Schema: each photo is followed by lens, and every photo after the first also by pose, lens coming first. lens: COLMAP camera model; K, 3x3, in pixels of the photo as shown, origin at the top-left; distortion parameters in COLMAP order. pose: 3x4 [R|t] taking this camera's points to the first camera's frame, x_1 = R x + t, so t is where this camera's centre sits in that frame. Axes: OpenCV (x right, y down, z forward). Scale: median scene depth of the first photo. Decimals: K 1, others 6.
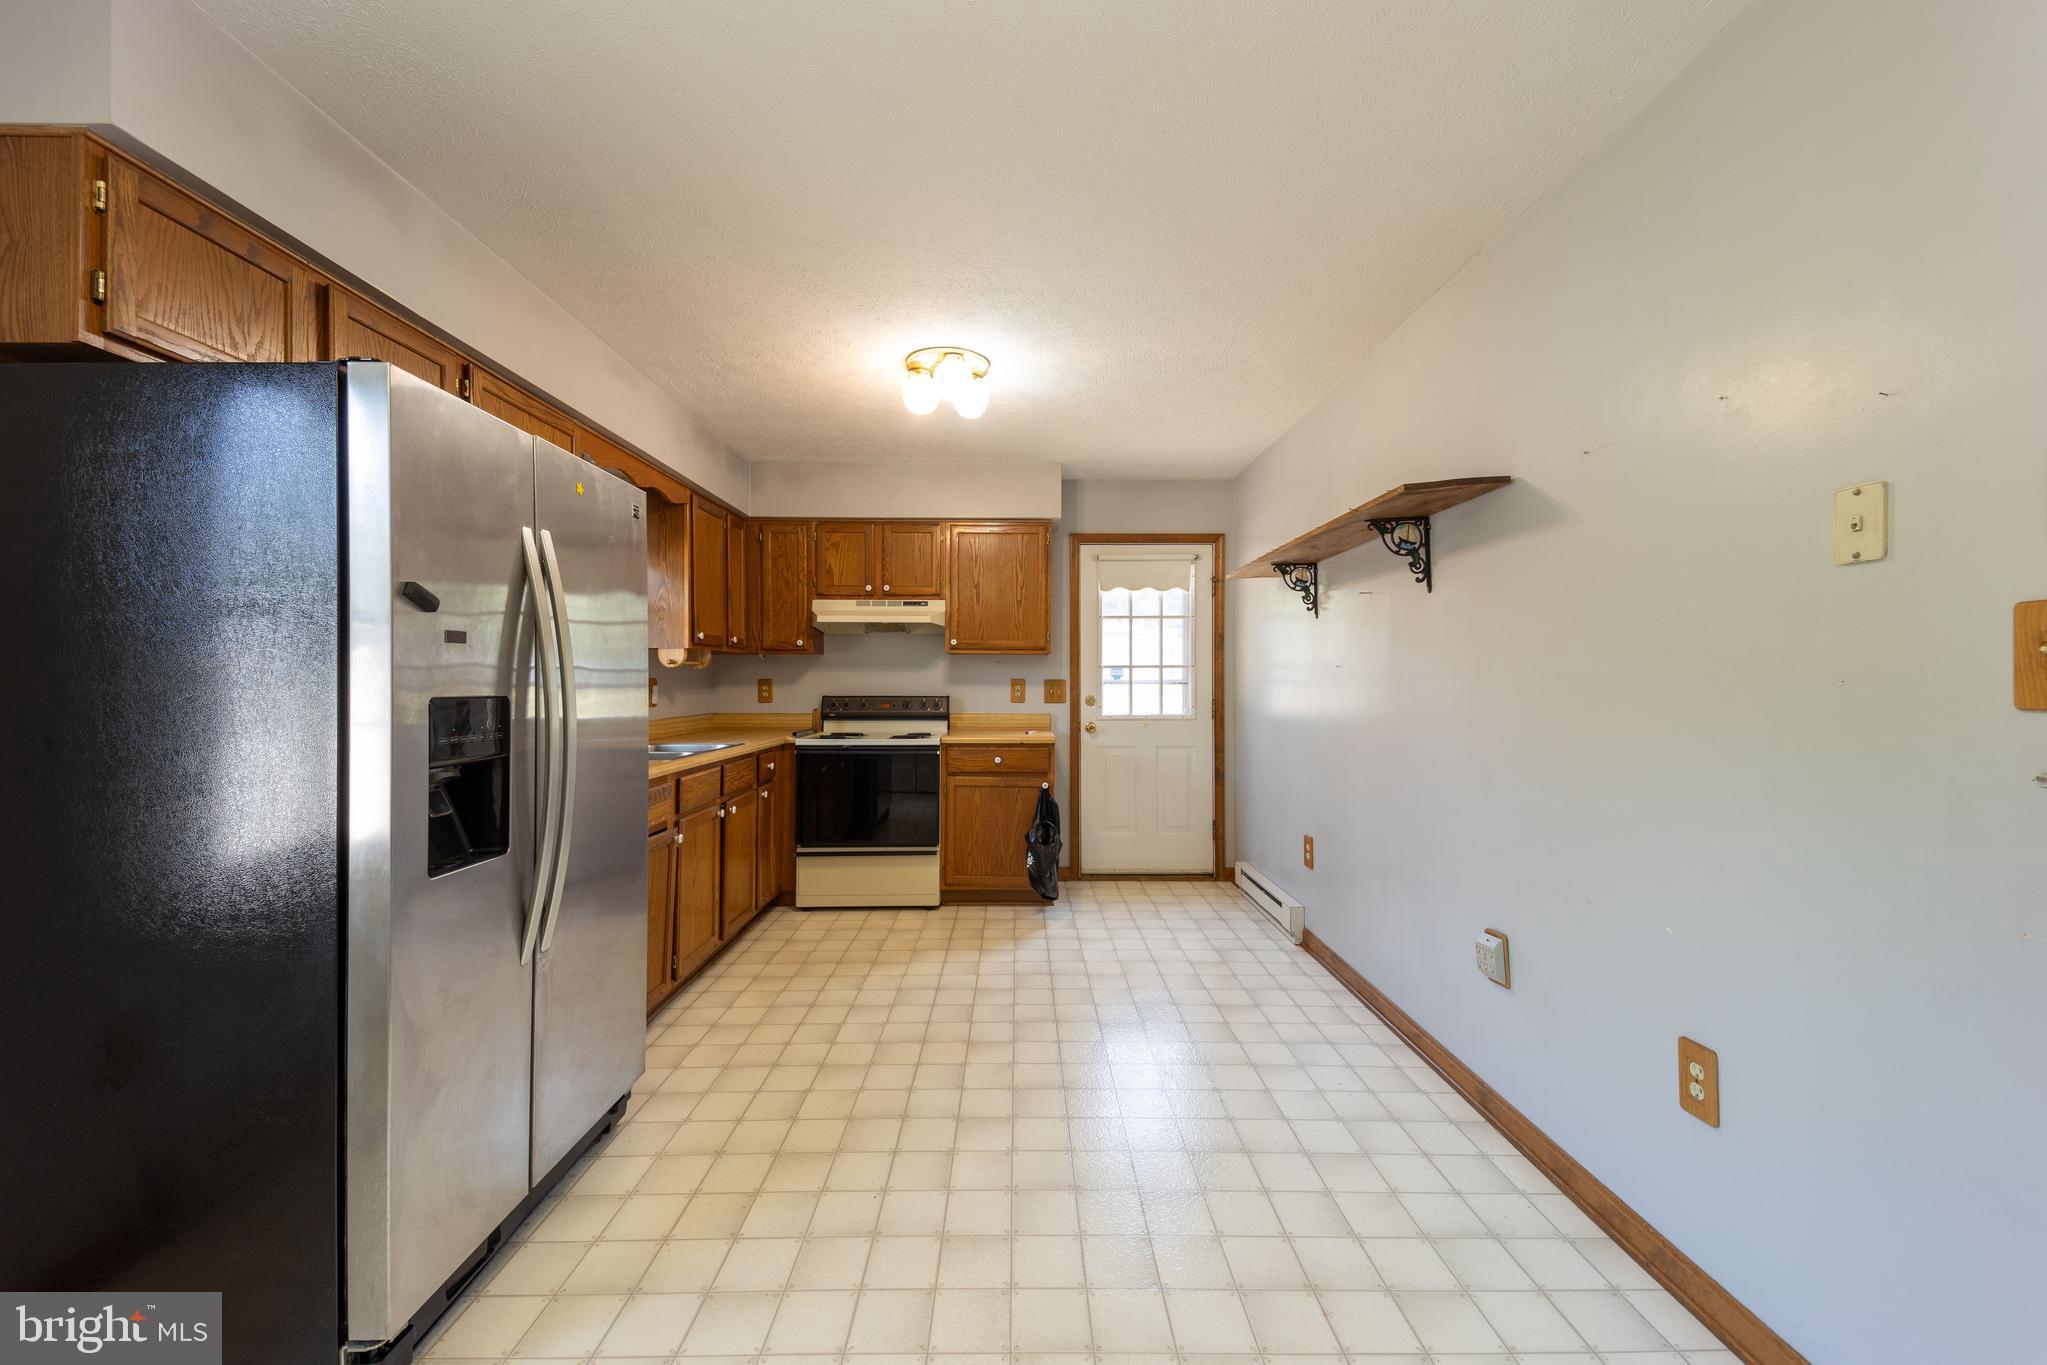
lens RADIAL K [[789.0, 0, 1023.0], [0, 789.0, 680.9], [0, 0, 1]] dist [0.051302, -0.020453]
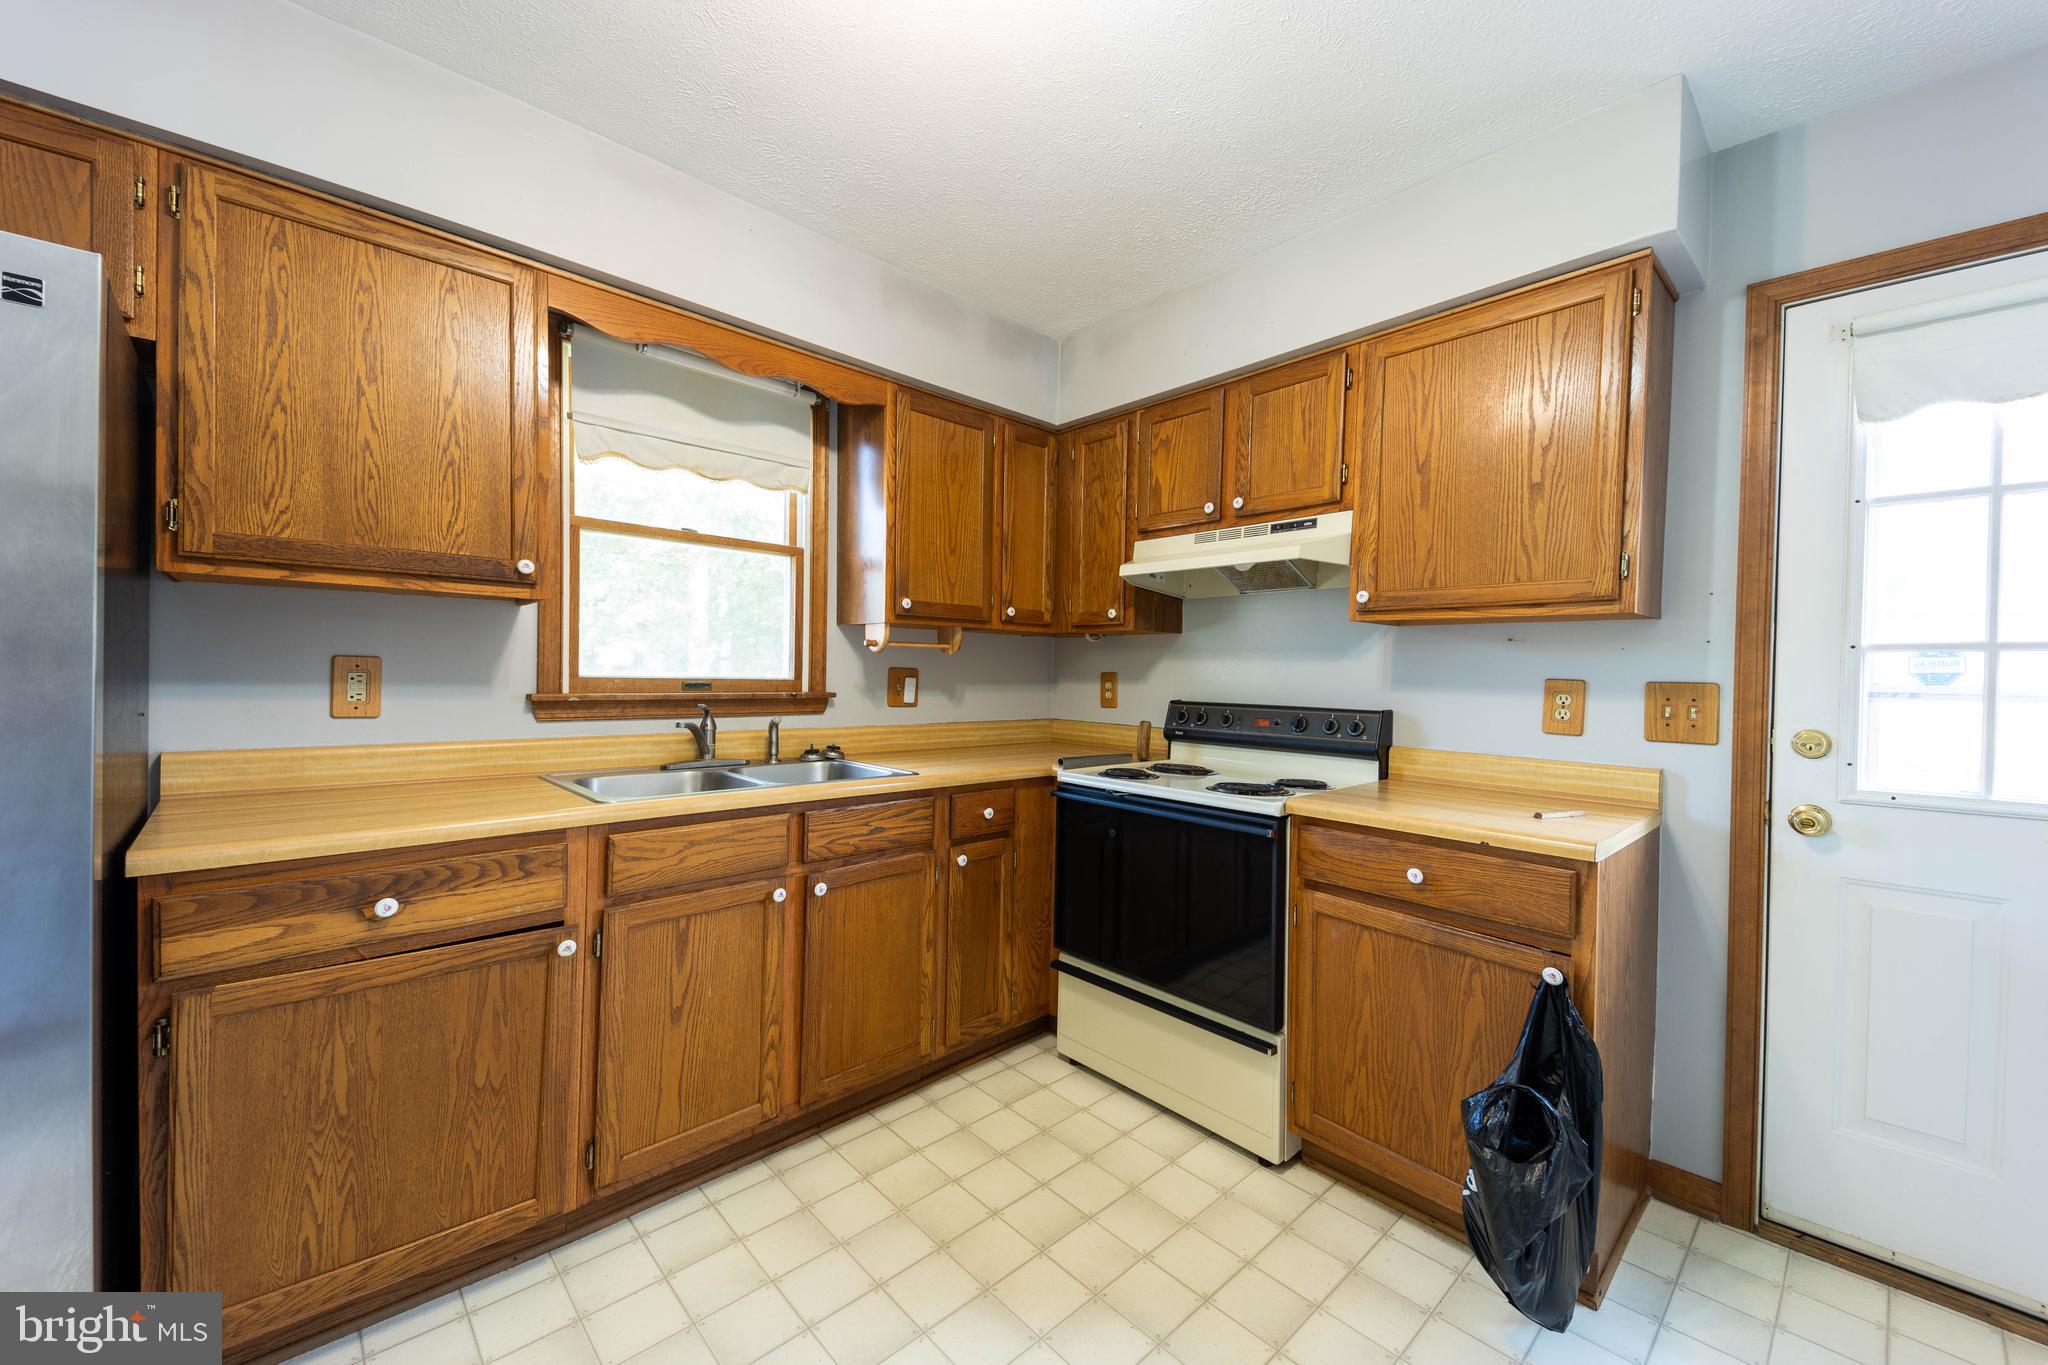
lens RADIAL K [[789.4, 0, 1033.0], [0, 789.4, 680.1], [0, 0, 1]] dist [0.051302, -0.020453]
pose [[0.683153, 0.019004, -0.730028, 0.147132], [-0.018385, 0.999792, 0.008822, -0.000523], [0.730043, 0.007395, 0.683361, 0.632673]]
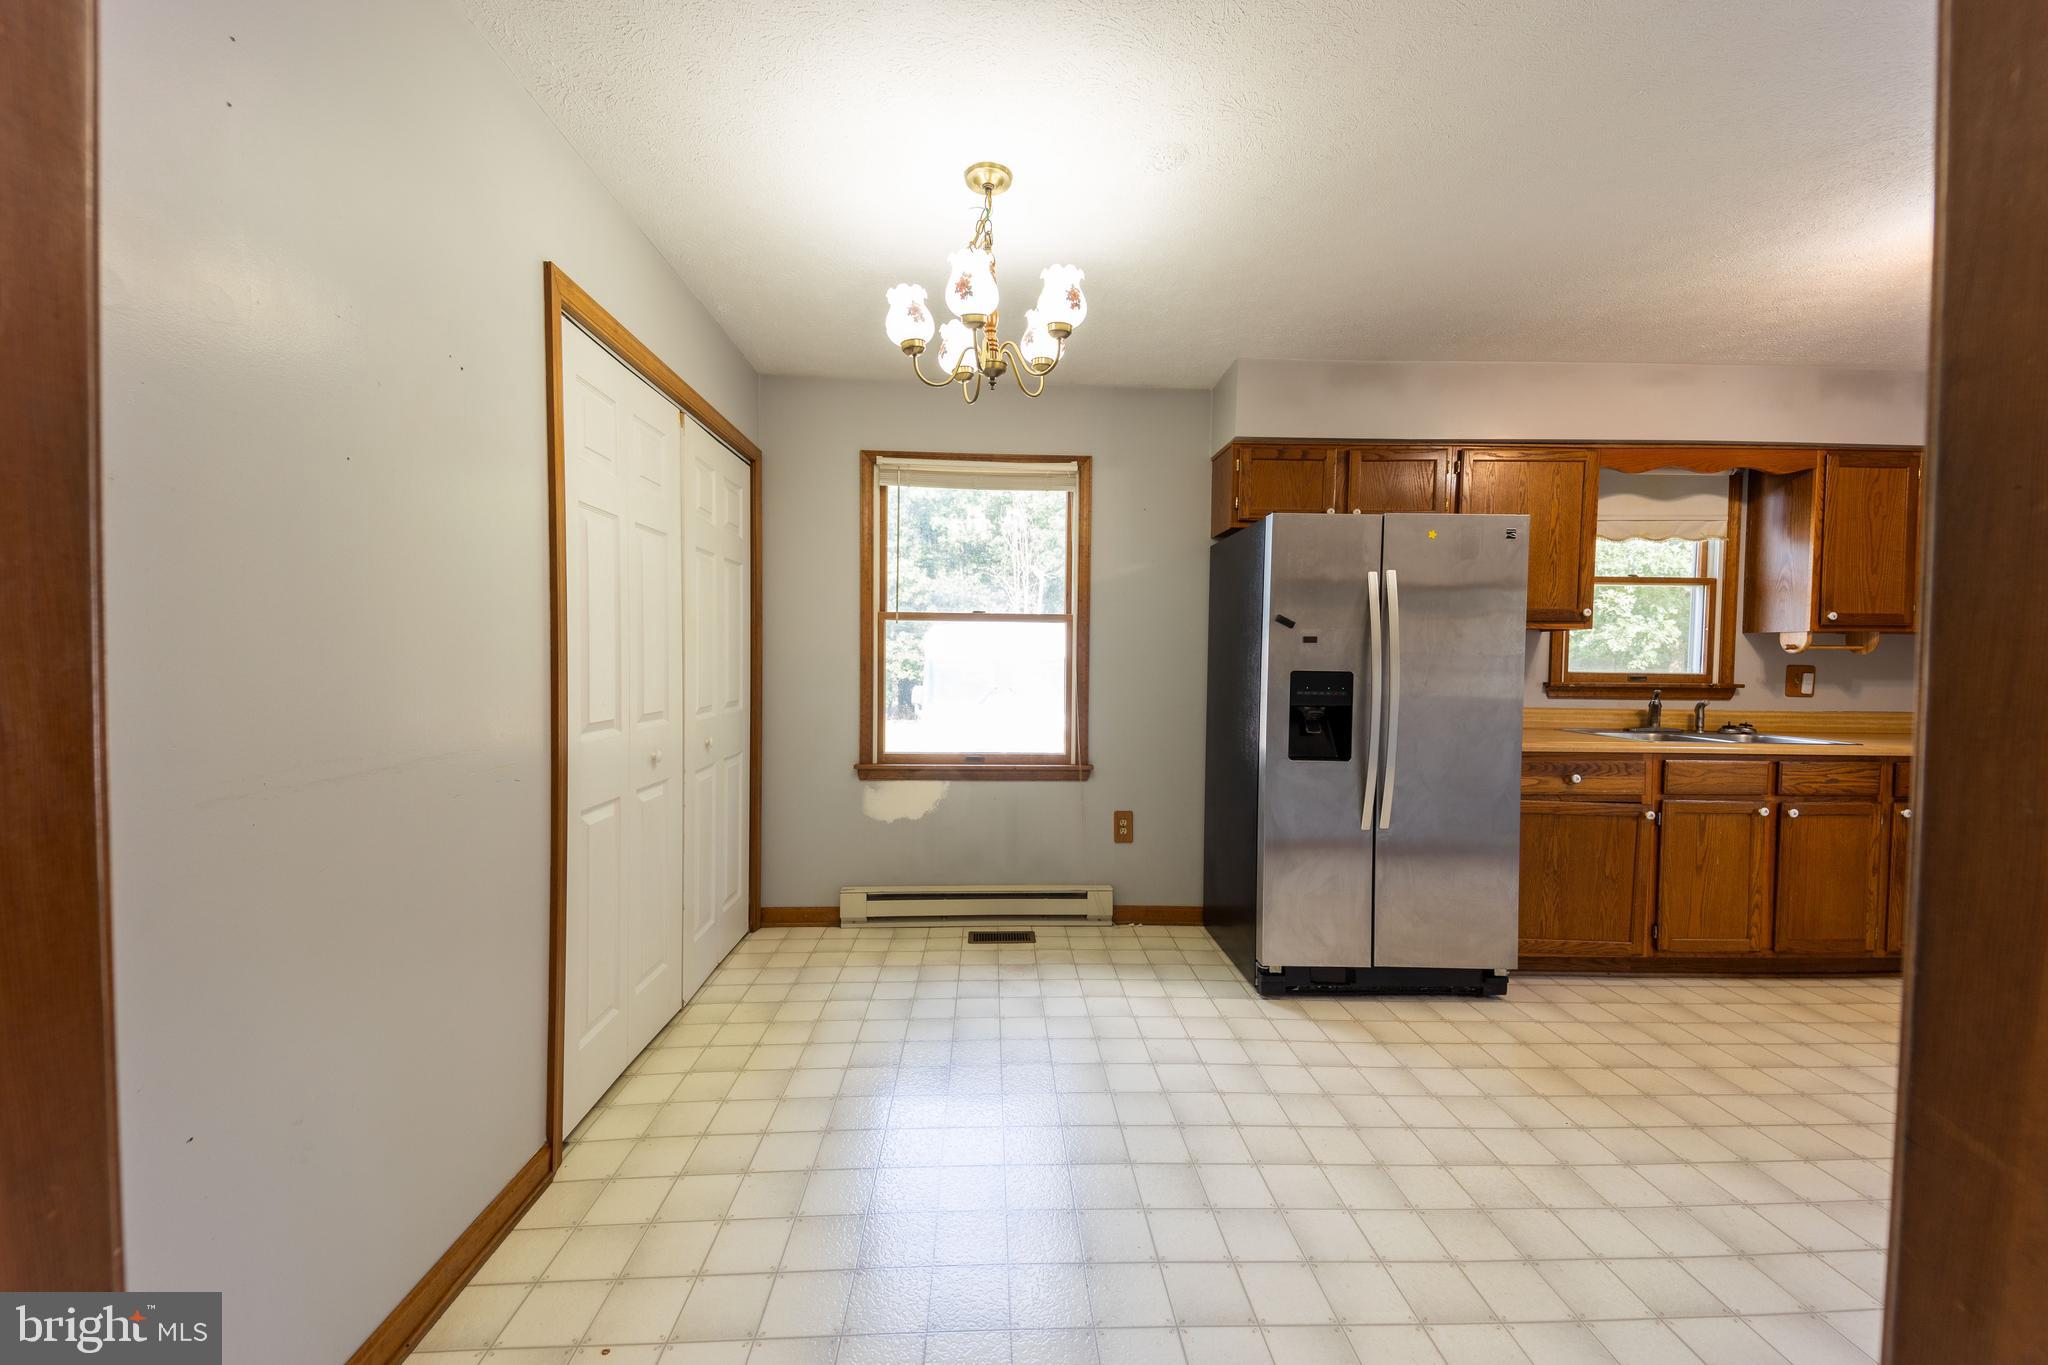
lens RADIAL K [[789.4, 0, 1014.7], [0, 789.4, 676.6], [0, 0, 1]] dist [0.051302, -0.020453]
pose [[0.018566, 0.020175, -0.999624, 0.462815], [-0.012280, 0.999726, 0.019949, 0.002308], [0.999752, 0.011905, 0.018809, 0.099591]]
